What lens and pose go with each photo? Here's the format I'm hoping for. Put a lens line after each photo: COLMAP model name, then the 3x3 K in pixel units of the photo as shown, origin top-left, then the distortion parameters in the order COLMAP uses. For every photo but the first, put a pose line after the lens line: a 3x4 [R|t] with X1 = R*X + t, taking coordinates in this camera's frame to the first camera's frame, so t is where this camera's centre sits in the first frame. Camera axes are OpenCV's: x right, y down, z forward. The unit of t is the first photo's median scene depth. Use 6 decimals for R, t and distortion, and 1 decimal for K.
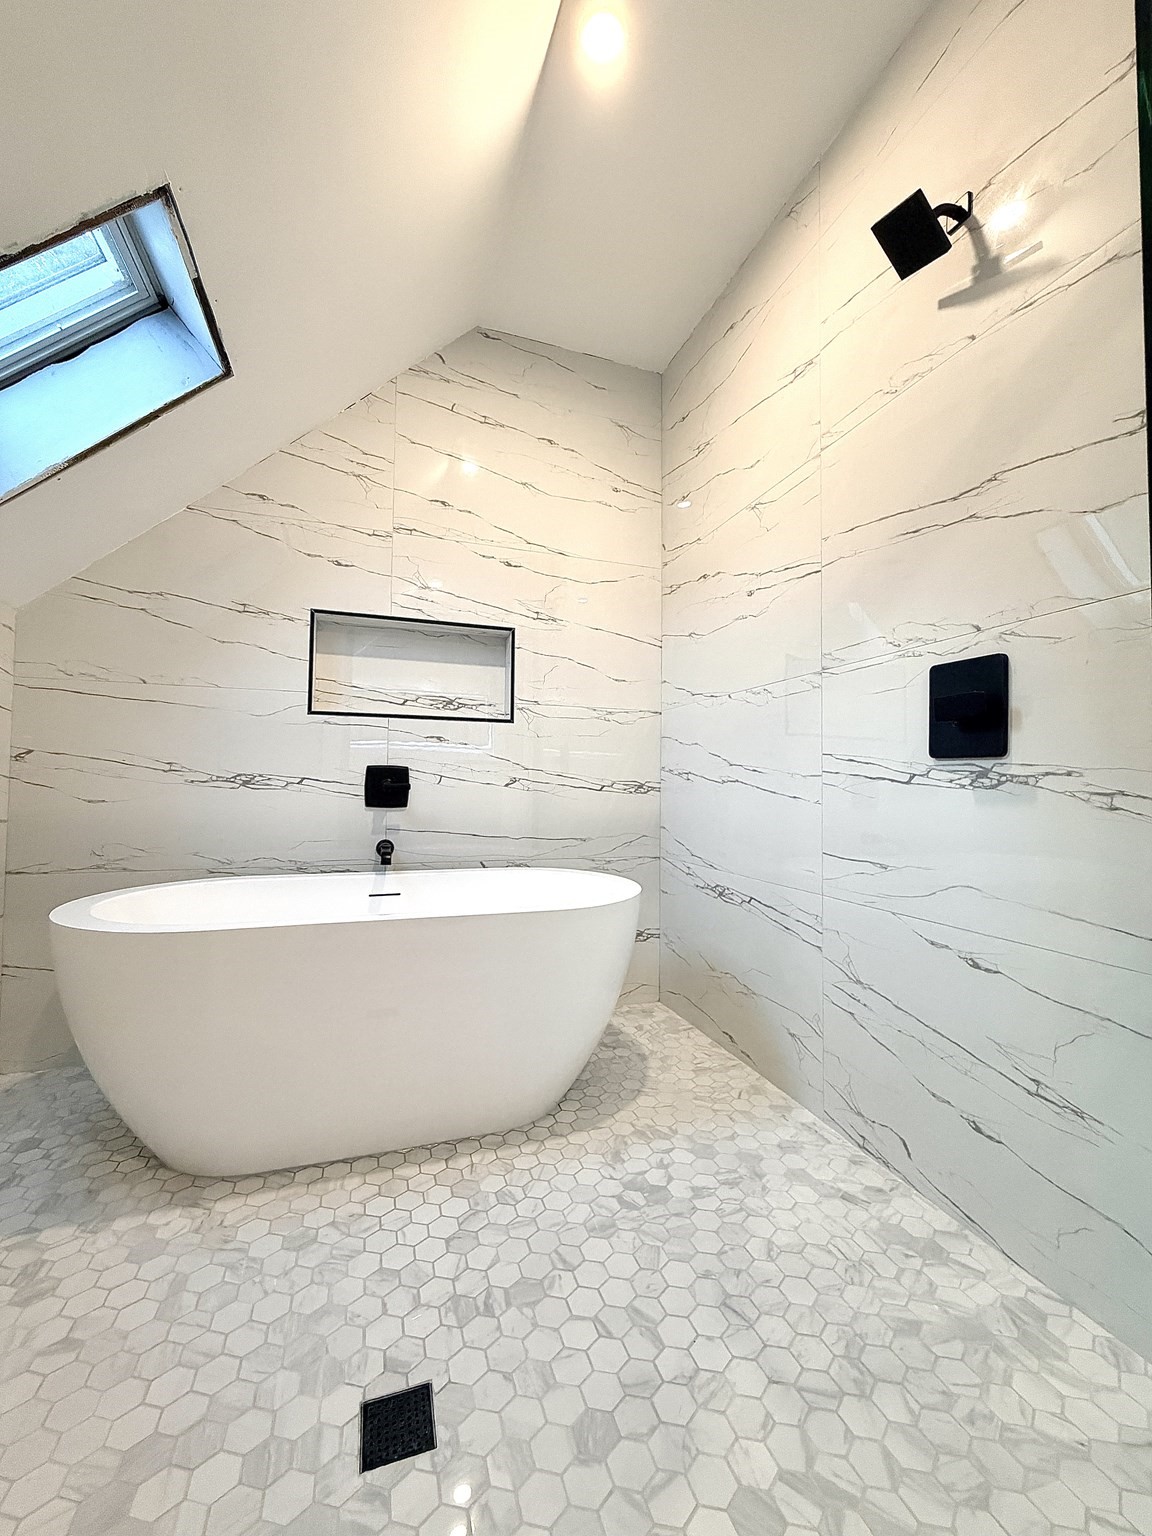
lens RADIAL K [[613.5, 0, 571.8], [0, 613.5, 763.9], [0, 0, 1]] dist [-0.001803, 0.000576]
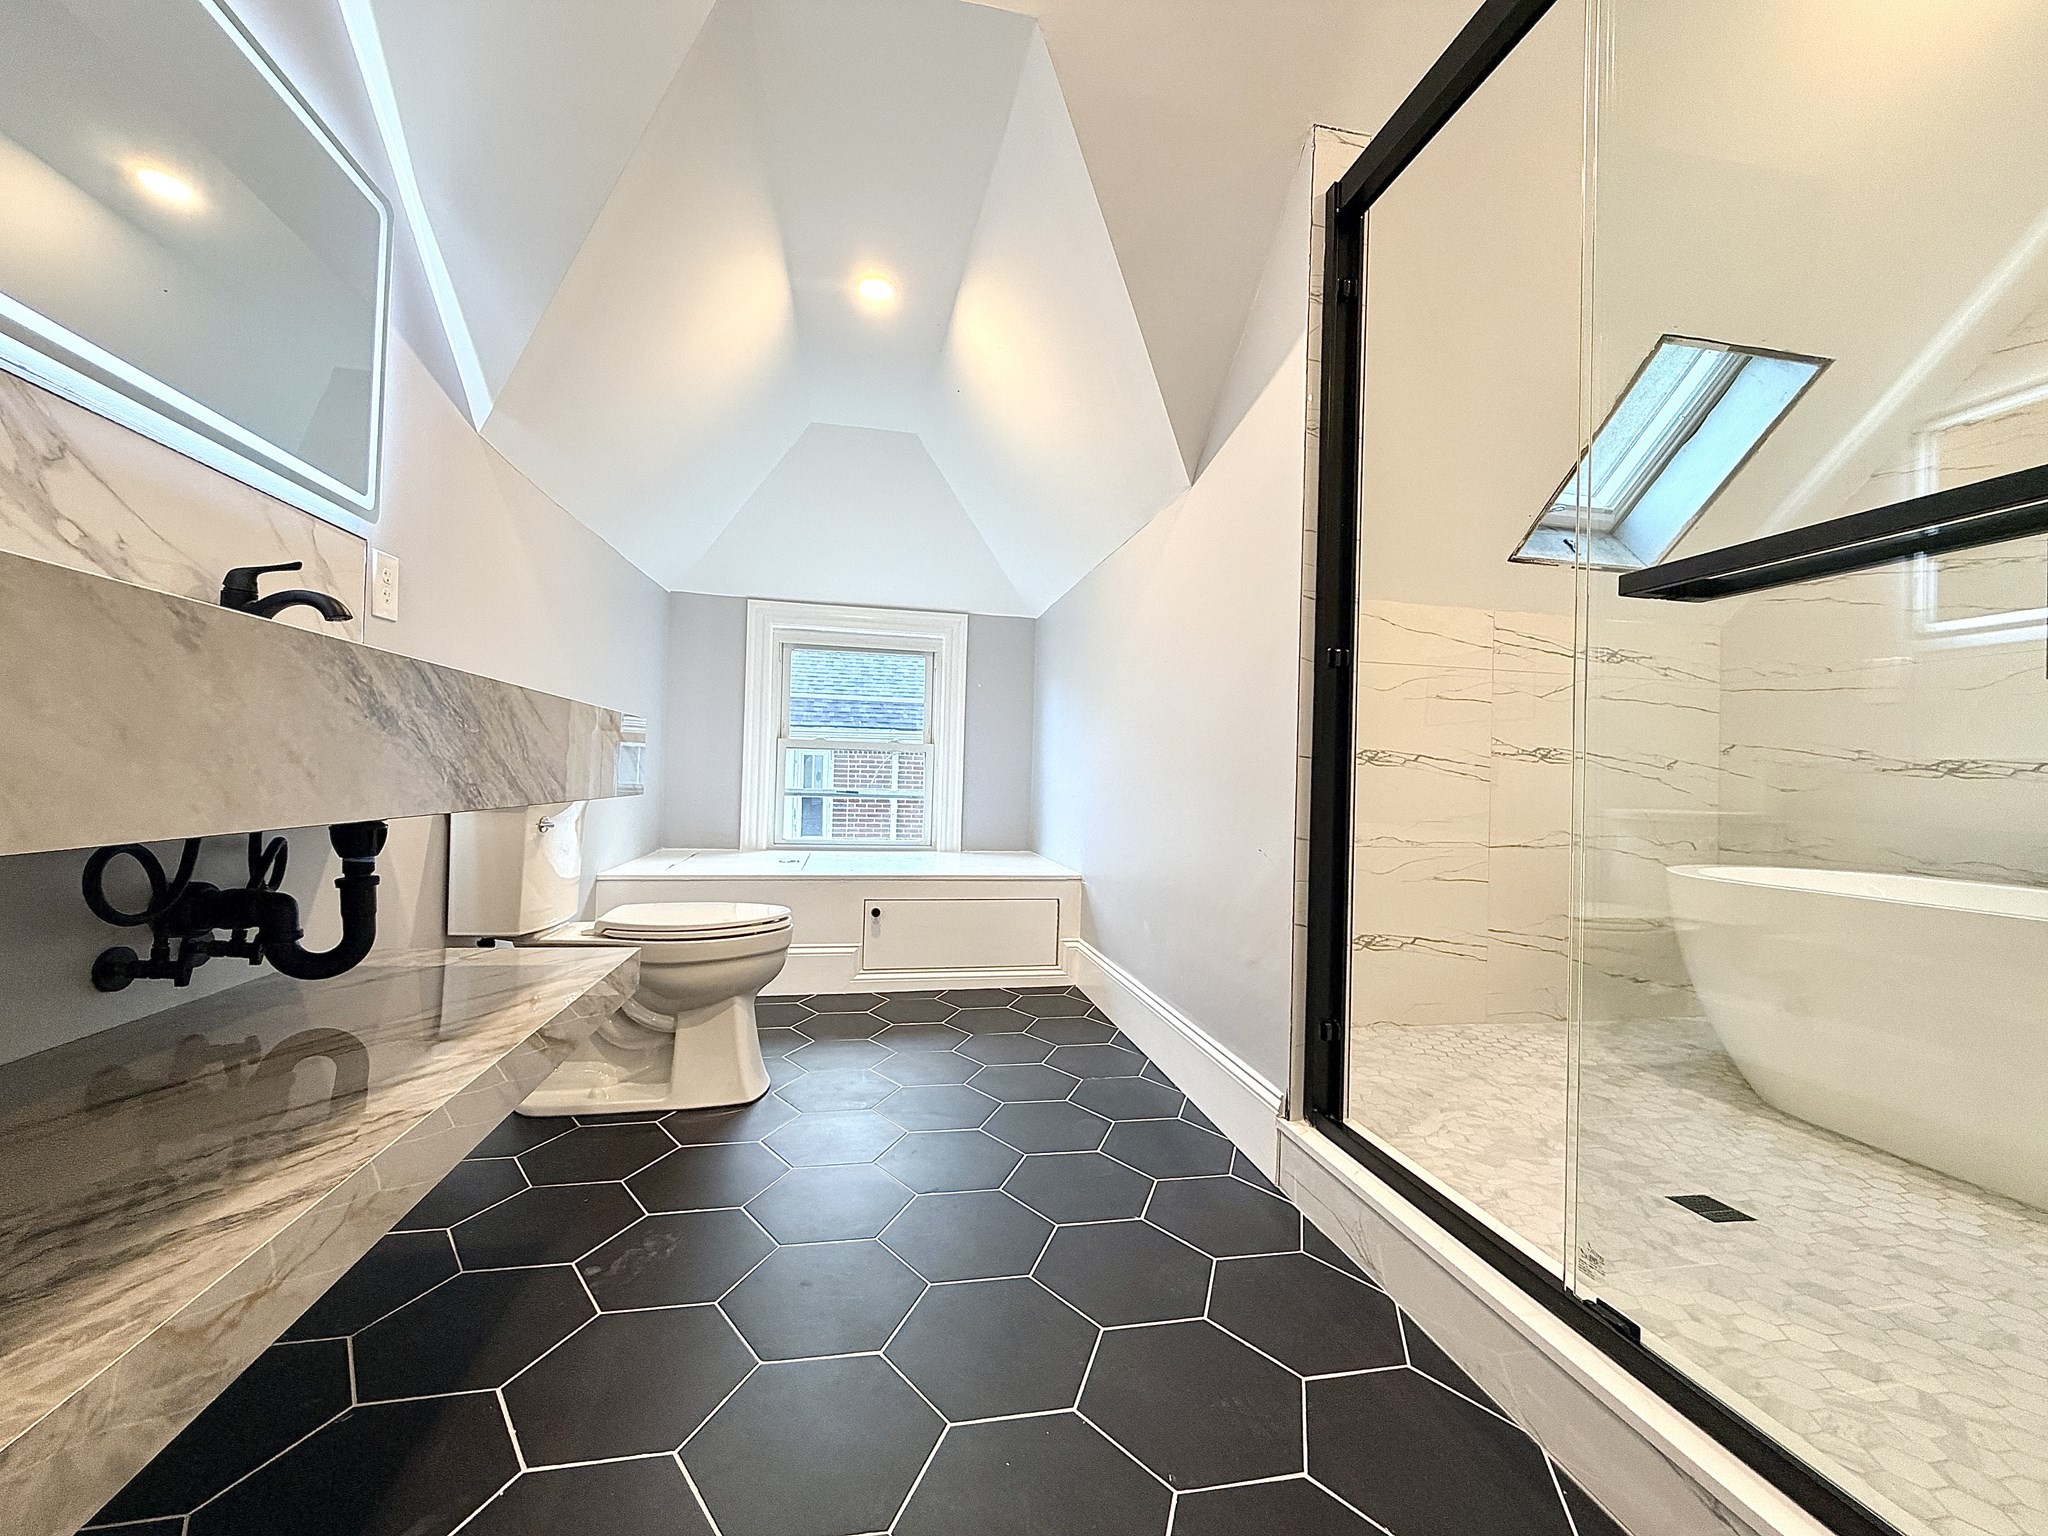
lens RADIAL K [[817.9, 0, 1019.8], [0, 817.9, 763.0], [0, 0, 1]] dist [-0.001803, 0.000576]
pose [[-0.116813, -0.025991, -0.992814, 1.203623], [0.023600, 0.999303, -0.028938, 0.036335], [0.992873, -0.026810, -0.116118, -0.234279]]
